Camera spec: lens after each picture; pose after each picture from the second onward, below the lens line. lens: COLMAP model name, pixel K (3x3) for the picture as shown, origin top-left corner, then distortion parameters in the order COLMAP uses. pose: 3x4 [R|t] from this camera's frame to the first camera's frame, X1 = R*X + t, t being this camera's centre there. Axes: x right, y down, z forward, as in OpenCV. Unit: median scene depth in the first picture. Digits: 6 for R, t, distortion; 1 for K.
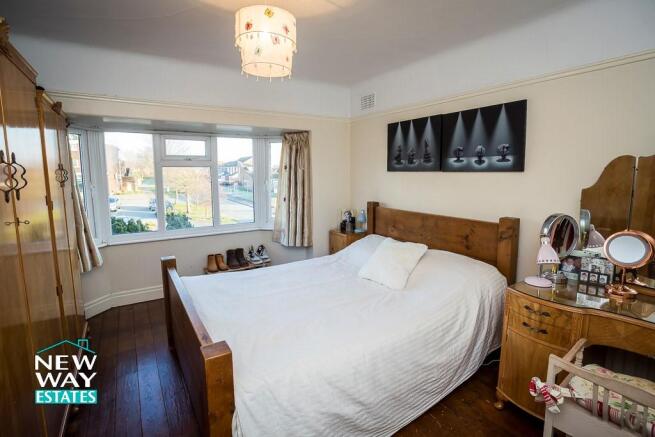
lens RADIAL K [[306.4, 0, 326.1], [0, 306.4, 214.8], [0, 0, 1]] dist [-0.033084, 0.005920]
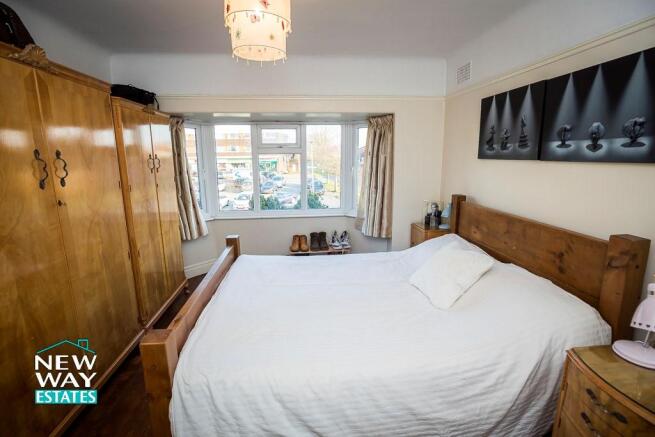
lens RADIAL K [[294.6, 0, 328.9], [0, 294.6, 214.0], [0, 0, 1]] dist [-0.027204, 0.001094]
pose [[0.897935, 0.081808, -0.432459, 0.207809], [-0.056436, 0.995864, 0.071207, -0.031143], [0.436496, -0.039533, 0.898837, 0.134115]]
